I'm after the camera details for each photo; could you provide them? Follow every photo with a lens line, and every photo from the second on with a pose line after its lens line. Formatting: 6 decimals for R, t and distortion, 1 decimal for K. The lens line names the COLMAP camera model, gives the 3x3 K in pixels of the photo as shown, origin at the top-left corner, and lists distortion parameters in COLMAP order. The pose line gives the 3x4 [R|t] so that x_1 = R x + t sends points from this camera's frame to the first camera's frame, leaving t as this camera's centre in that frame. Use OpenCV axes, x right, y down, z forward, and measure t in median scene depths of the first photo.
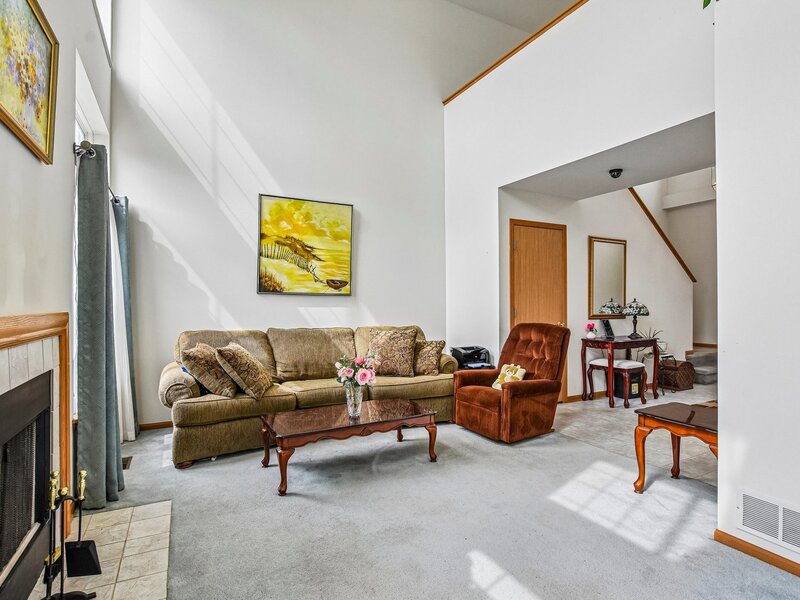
lens RADIAL K [[426.6, 0, 400.0], [0, 426.6, 300.0], [0, 0, 1]] dist [-0.000227, -0.000168]
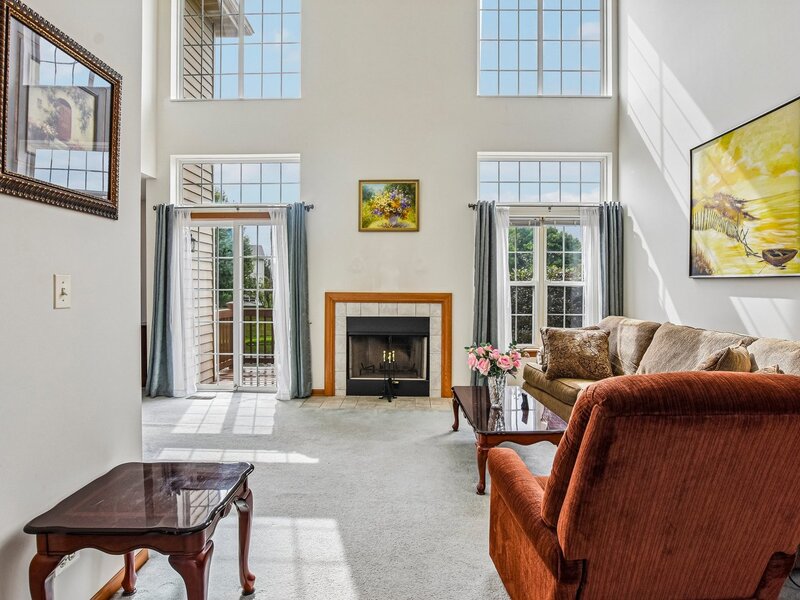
lens RADIAL K [[419.9, 0, 400.0], [0, 419.9, 300.0], [0, 0, 1]] dist [0.000537, 0.000253]
pose [[-0.469462, 0.033534, -0.882315, 0.599057], [0.008311, 0.999402, 0.033562, -0.004370], [0.882913, 0.008423, -0.469460, 0.889271]]
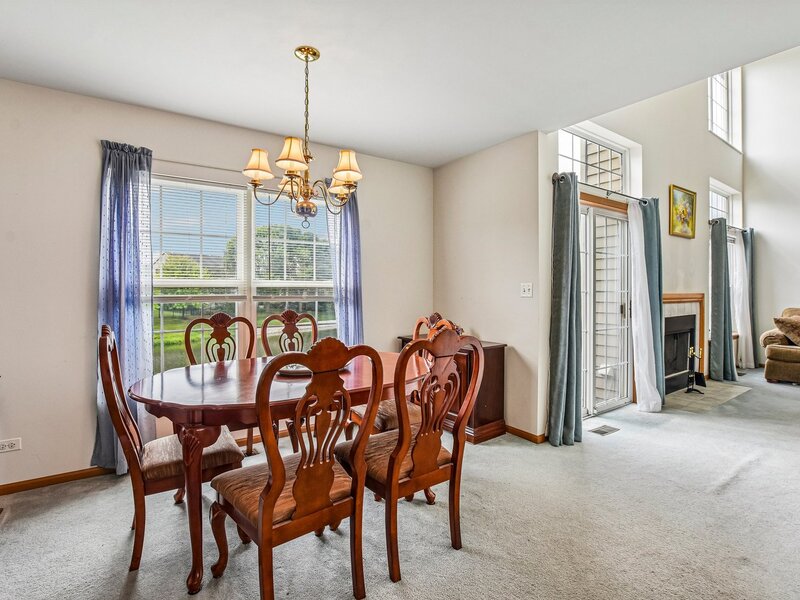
lens RADIAL K [[399.9, 0, 400.4], [0, 399.9, 294.1], [0, 0, 1]] dist [-0.030889, 0.000386]
pose [[0.135730, 0.009934, -0.990696, 0.625564], [0.008426, 0.999902, 0.011181, -0.003424], [0.990710, -0.009865, 0.135633, -0.531860]]
